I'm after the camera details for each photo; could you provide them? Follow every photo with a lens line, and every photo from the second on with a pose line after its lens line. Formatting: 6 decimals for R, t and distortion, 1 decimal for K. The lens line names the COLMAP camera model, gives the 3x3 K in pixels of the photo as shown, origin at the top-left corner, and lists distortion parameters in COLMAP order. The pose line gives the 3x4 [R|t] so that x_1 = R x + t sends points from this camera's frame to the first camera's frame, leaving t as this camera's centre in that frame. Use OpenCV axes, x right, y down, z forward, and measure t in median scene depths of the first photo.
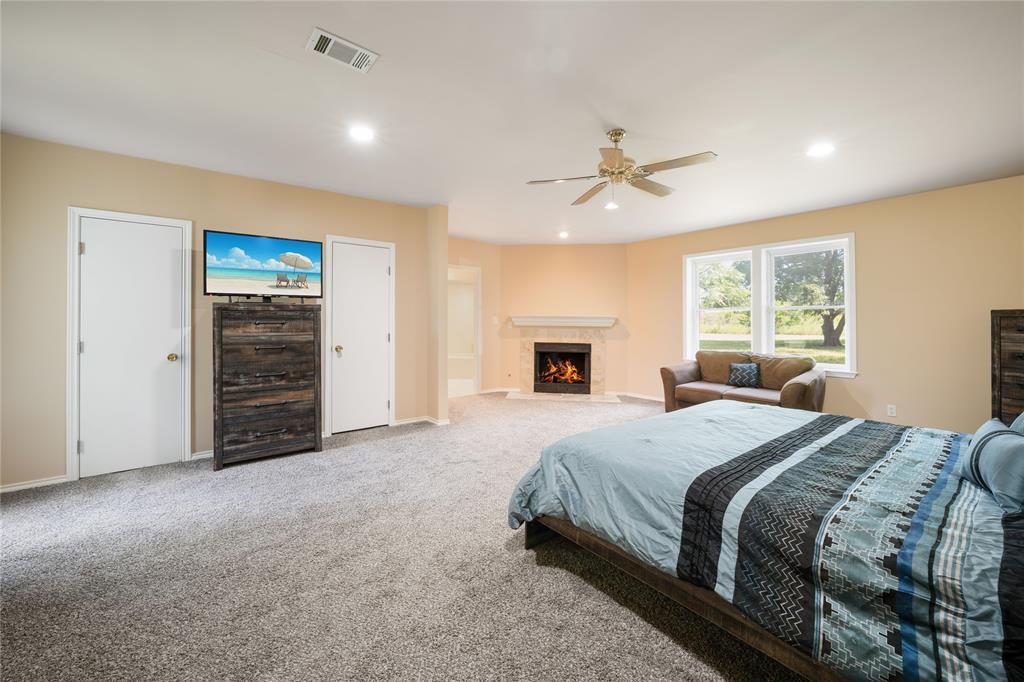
lens RADIAL K [[405.1, 0, 514.3], [0, 405.1, 325.4], [0, 0, 1]] dist [-0.001344, -0.000033]
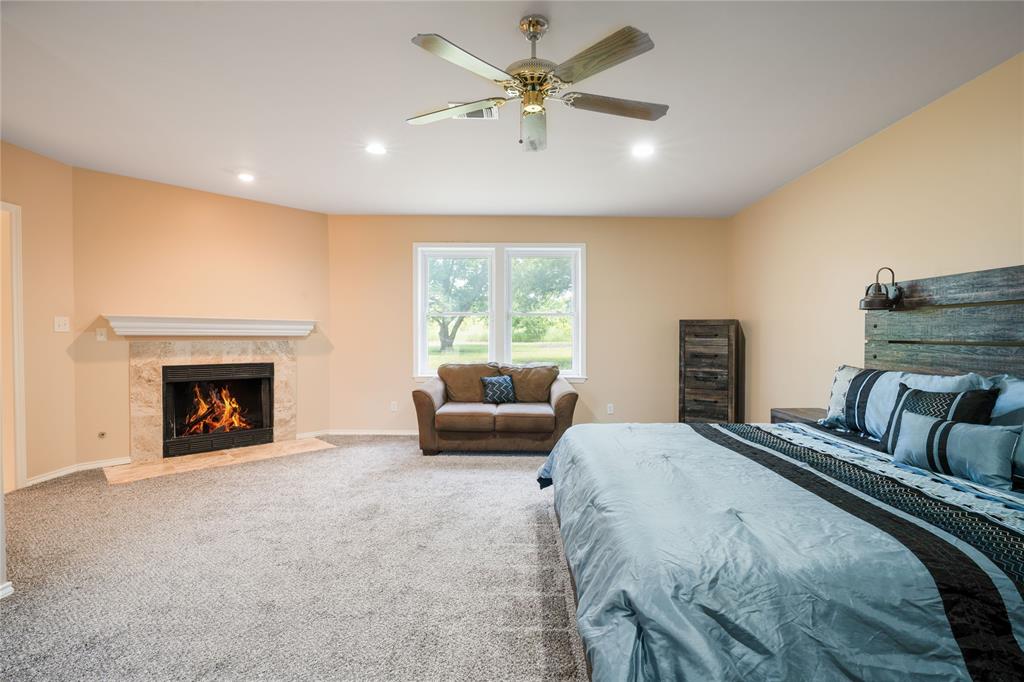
lens RADIAL K [[470.8, 0, 512.0], [0, 470.8, 341.0], [0, 0, 1]] dist [0.001461, 0.000851]
pose [[0.626154, -0.019602, 0.779453, -0.207384], [0.005002, 0.999764, 0.021124, -0.003615], [-0.779683, -0.009328, 0.626105, 0.345811]]
